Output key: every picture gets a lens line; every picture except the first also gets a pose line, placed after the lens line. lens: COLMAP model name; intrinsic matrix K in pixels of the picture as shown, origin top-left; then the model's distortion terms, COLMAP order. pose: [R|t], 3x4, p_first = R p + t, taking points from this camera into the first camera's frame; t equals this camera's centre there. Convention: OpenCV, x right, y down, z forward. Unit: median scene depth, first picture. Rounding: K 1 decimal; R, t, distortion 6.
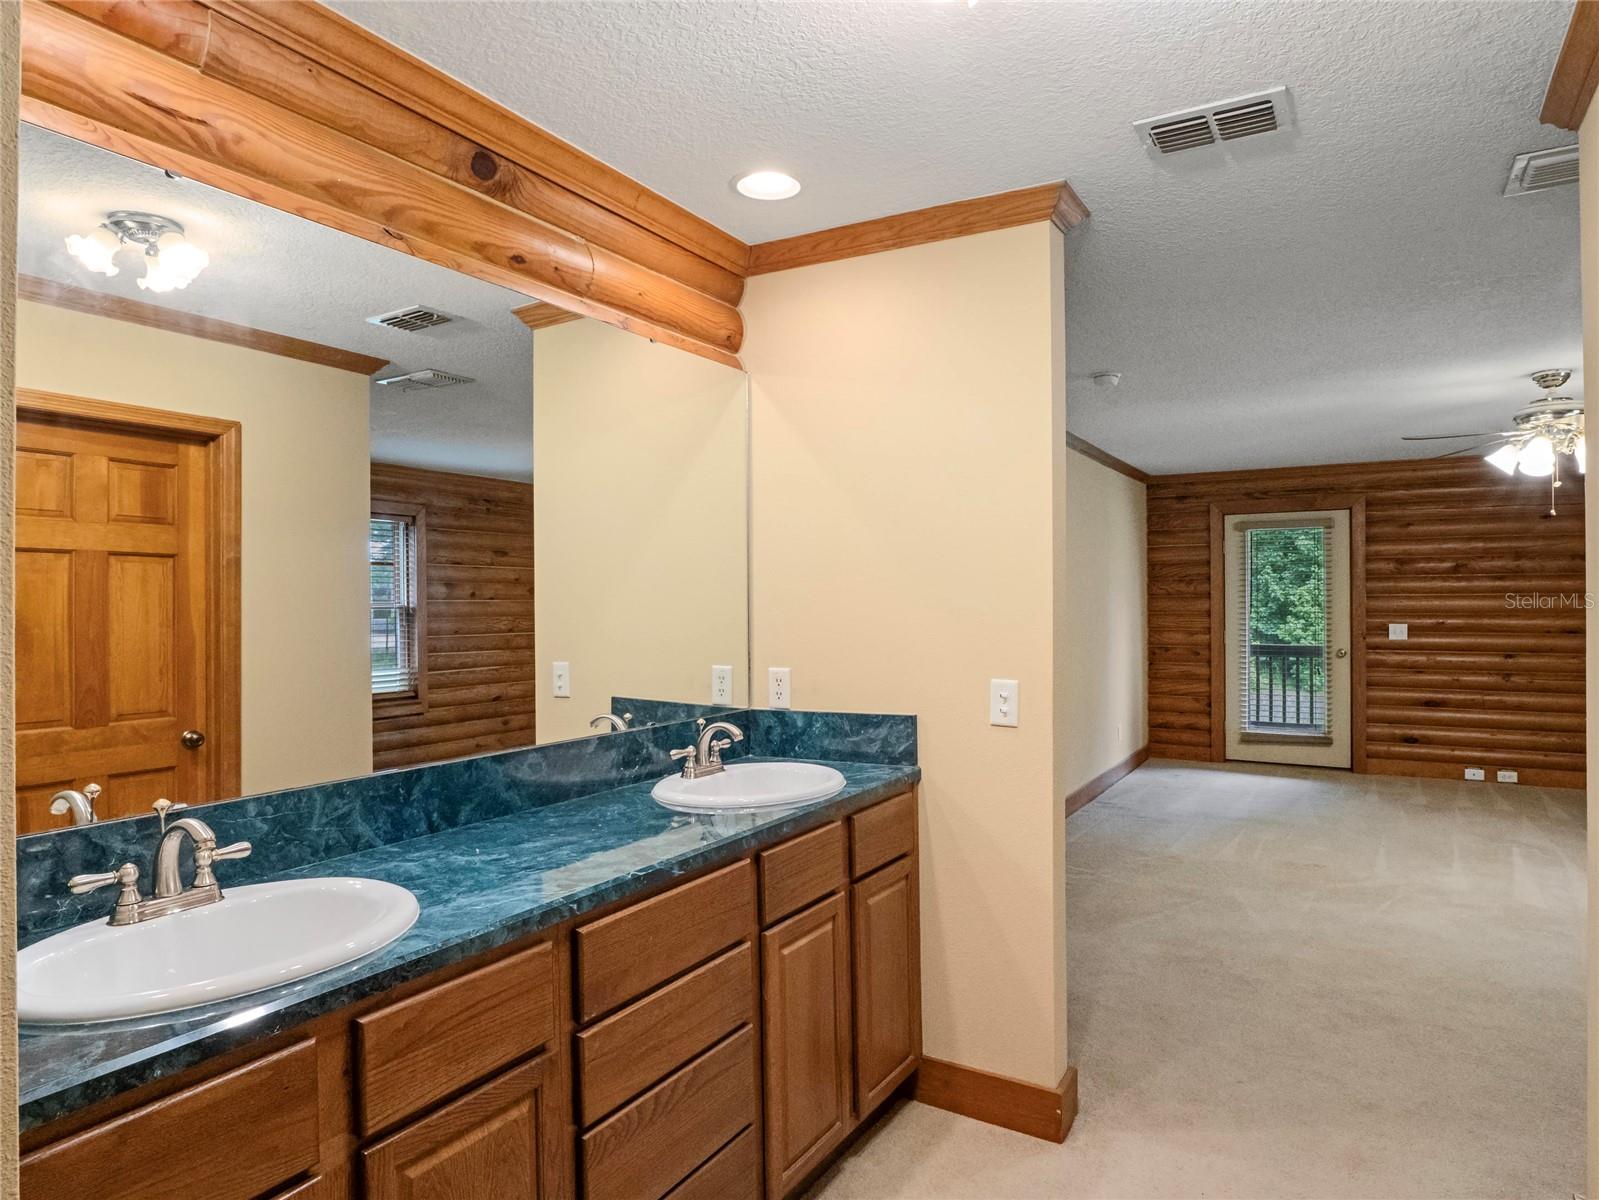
lens RADIAL K [[957.9, 0, 792.4], [0, 957.9, 598.8], [0, 0, 1]] dist [-0.036823, 0.015057]
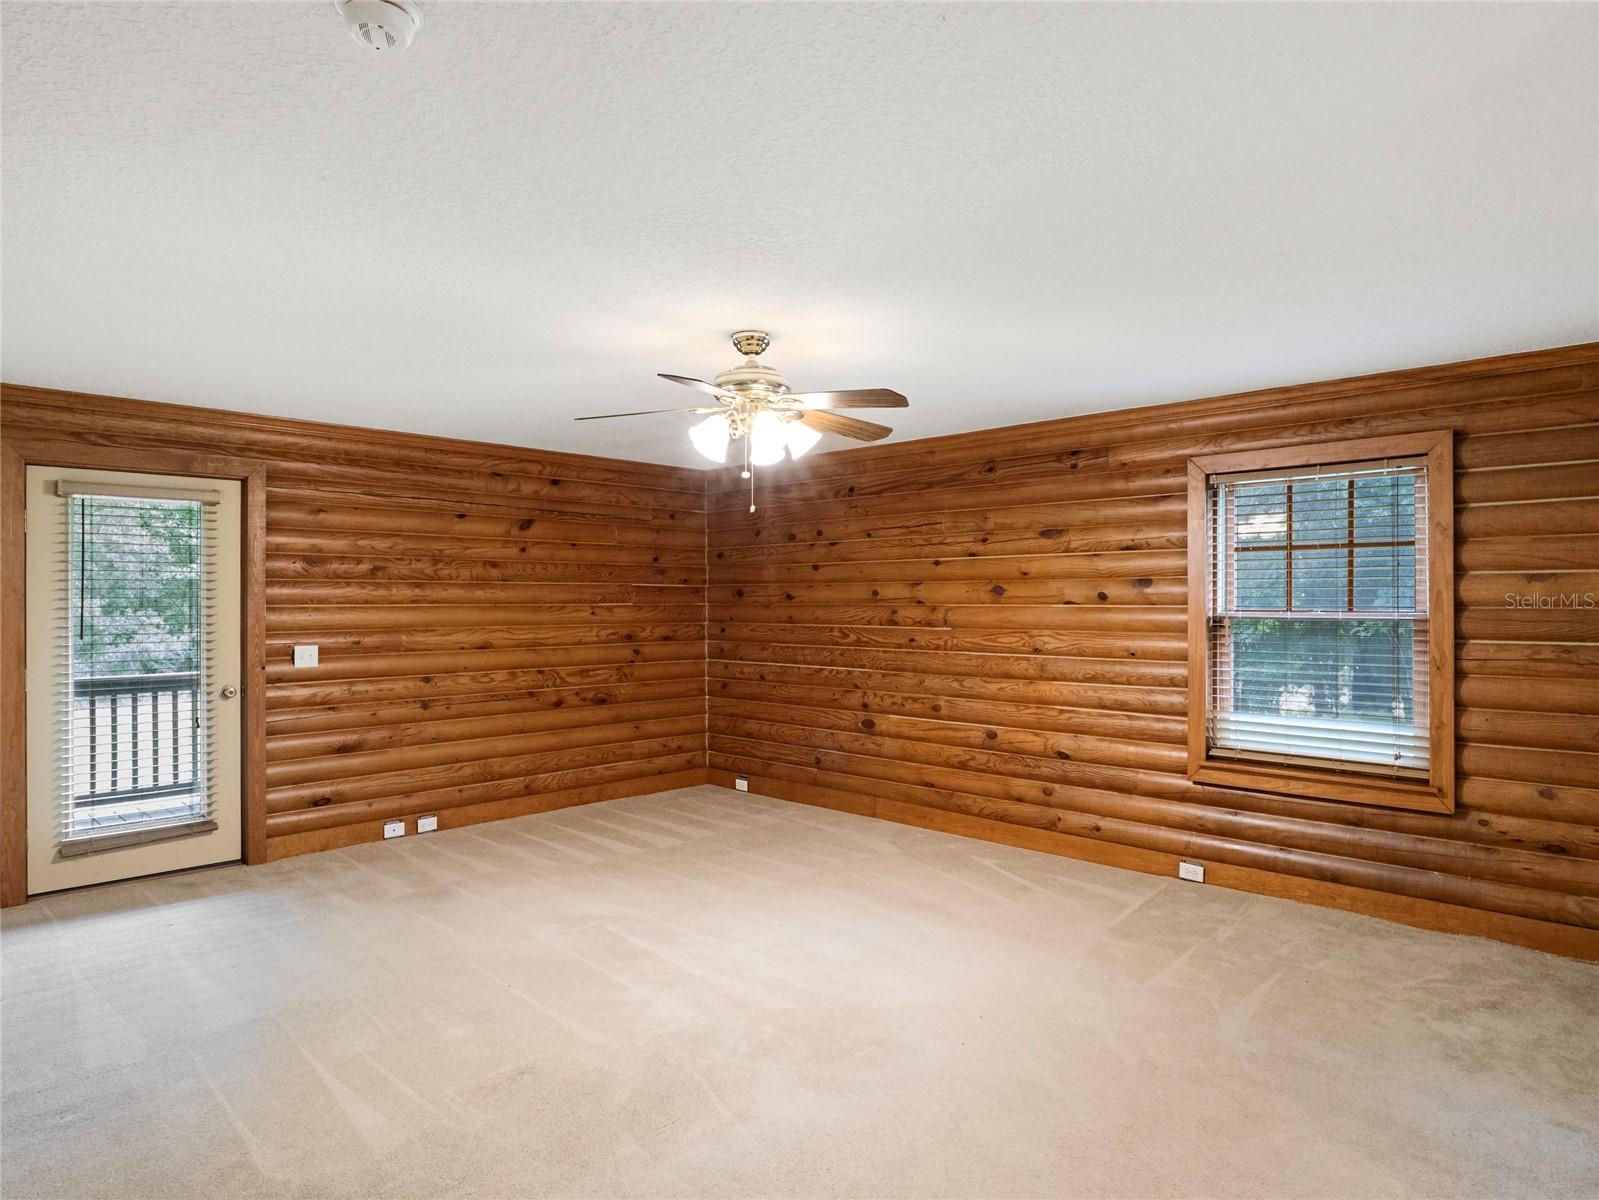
lens RADIAL K [[957.9, 0, 810.2], [0, 957.9, 596.2], [0, 0, 1]] dist [-0.036823, 0.015057]
pose [[0.220839, 0.006657, 0.975288, 0.012333], [-0.000234, 0.999977, -0.006773, -0.006601], [-0.975310, 0.001267, 0.220835, 0.456891]]
